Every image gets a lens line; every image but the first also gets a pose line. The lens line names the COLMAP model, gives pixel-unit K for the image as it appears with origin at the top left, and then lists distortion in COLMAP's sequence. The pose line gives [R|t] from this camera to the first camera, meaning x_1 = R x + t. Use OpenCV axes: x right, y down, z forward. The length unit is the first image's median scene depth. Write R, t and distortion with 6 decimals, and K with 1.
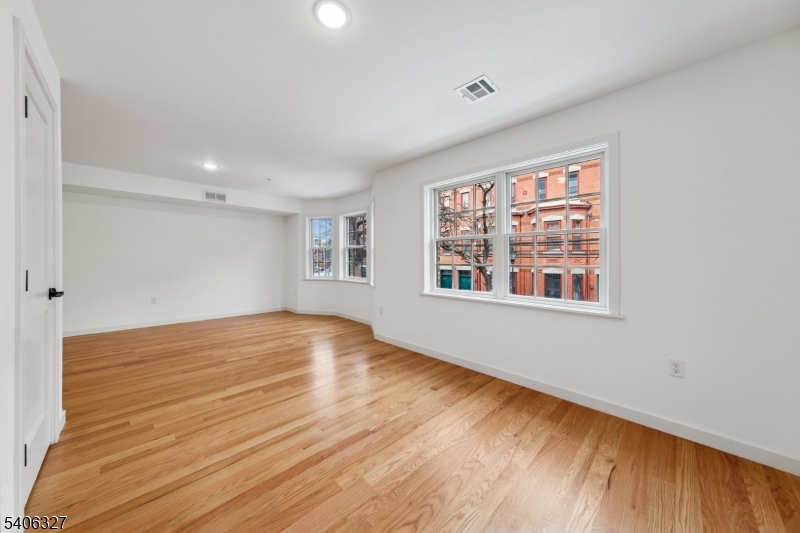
lens RADIAL K [[274.5, 0, 394.1], [0, 274.5, 261.5], [0, 0, 1]] dist [-0.005470, 0.000674]
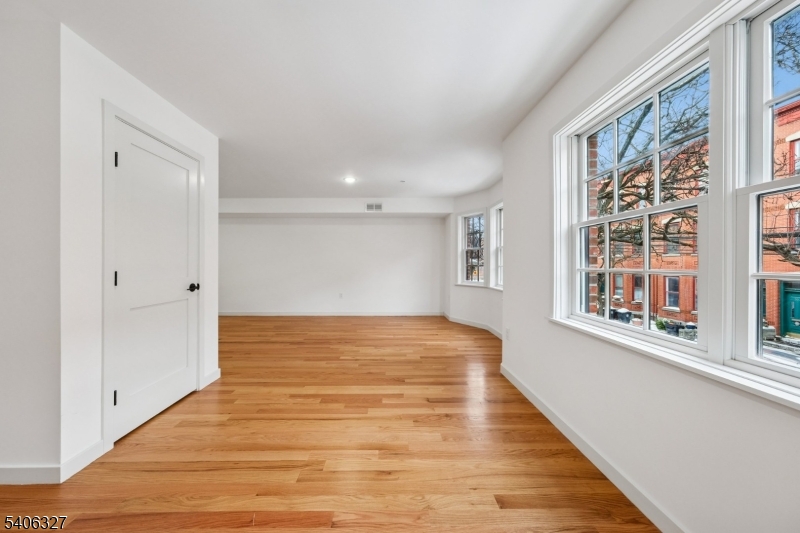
lens RADIAL K [[274.5, 0, 394.1], [0, 274.5, 267.1], [0, 0, 1]] dist [-0.005470, 0.000674]
pose [[0.729482, 0.004703, -0.683984, 0.312708], [0.000725, 0.999970, 0.007649, 0.001242], [0.684000, -0.006076, 0.729457, 0.414500]]
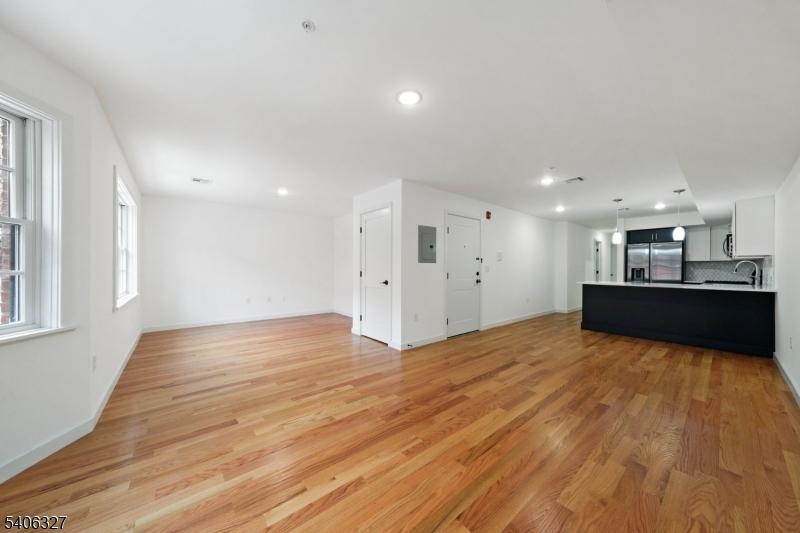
lens RADIAL K [[274.5, 0, 400.5], [0, 274.5, 267.7], [0, 0, 1]] dist [-0.005470, 0.000674]
pose [[-0.997441, -0.012263, 0.070432, -0.933589], [-0.012345, 0.999924, -0.000716, -0.009363], [-0.070418, -0.001584, -0.997516, 2.105339]]
